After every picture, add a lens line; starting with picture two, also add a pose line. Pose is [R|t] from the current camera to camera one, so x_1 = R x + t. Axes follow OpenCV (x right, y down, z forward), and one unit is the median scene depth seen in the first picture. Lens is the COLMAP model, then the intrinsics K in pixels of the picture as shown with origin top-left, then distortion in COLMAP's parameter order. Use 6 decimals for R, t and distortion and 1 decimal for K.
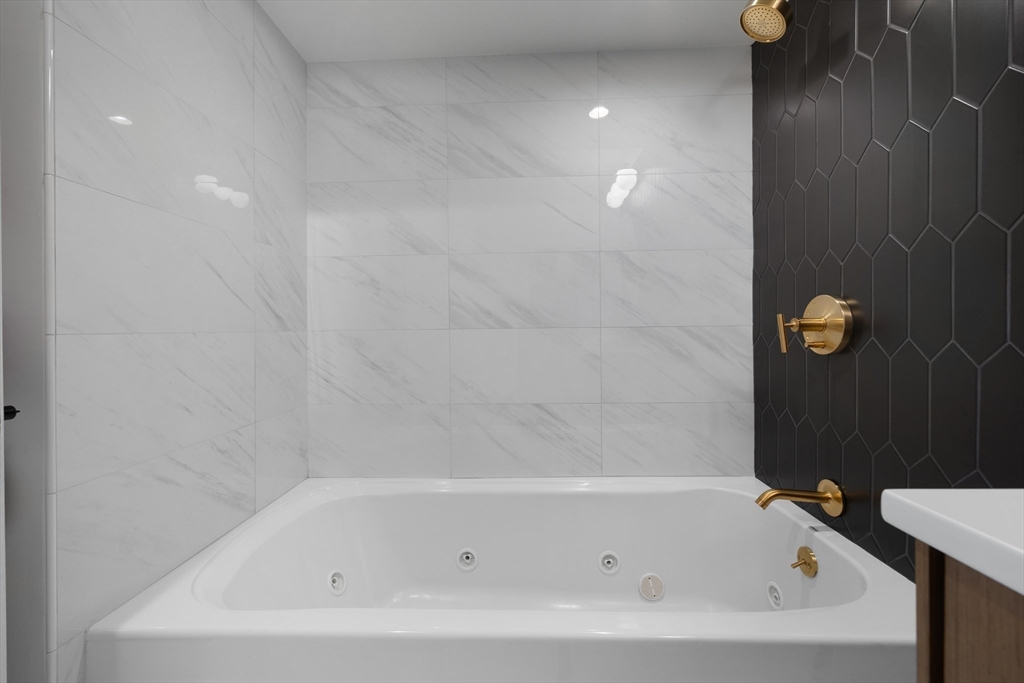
lens RADIAL K [[436.3, 0, 514.7], [0, 436.3, 335.0], [0, 0, 1]] dist [0.003549, 0.000200]
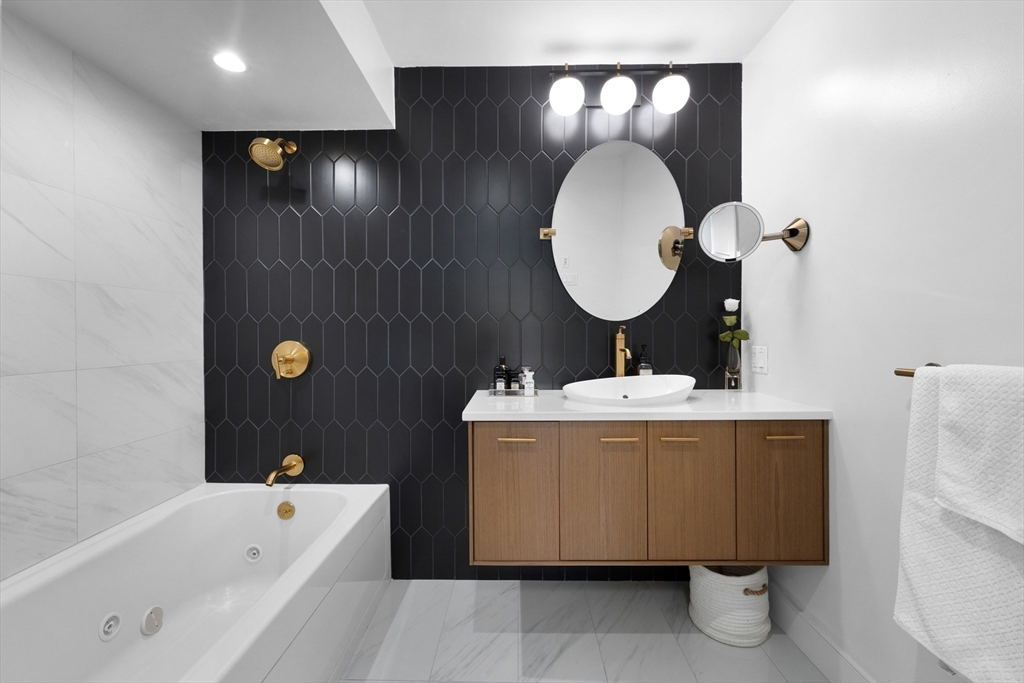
lens RADIAL K [[443.4, 0, 512.0], [0, 443.4, 341.5], [0, 0, 1]] dist [0.002591, 0.000791]
pose [[-0.022624, -0.010675, 0.999687, -0.709503], [0.018873, 0.999760, 0.011103, -0.068121], [-0.999566, 0.019118, -0.022417, 0.163803]]
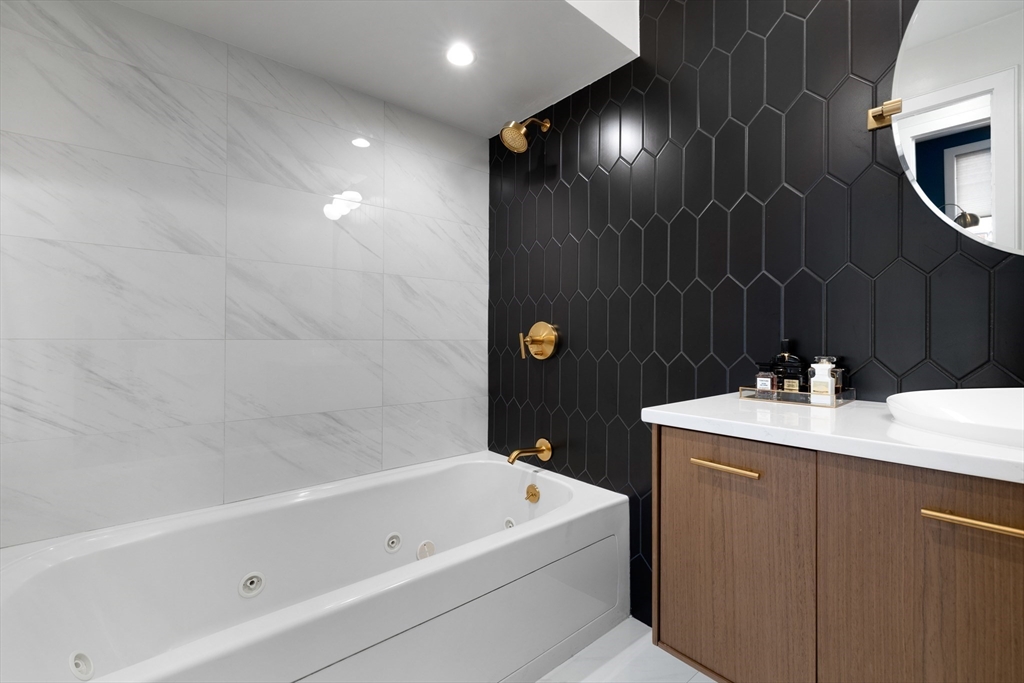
lens RADIAL K [[443.4, 0, 512.0], [0, 443.4, 341.5], [0, 0, 1]] dist [0.002591, 0.000791]
pose [[0.741841, 0.011128, 0.670483, -0.336654], [-0.001711, 0.999890, -0.014702, 0.003290], [-0.670573, 0.009760, 0.741779, -0.089708]]
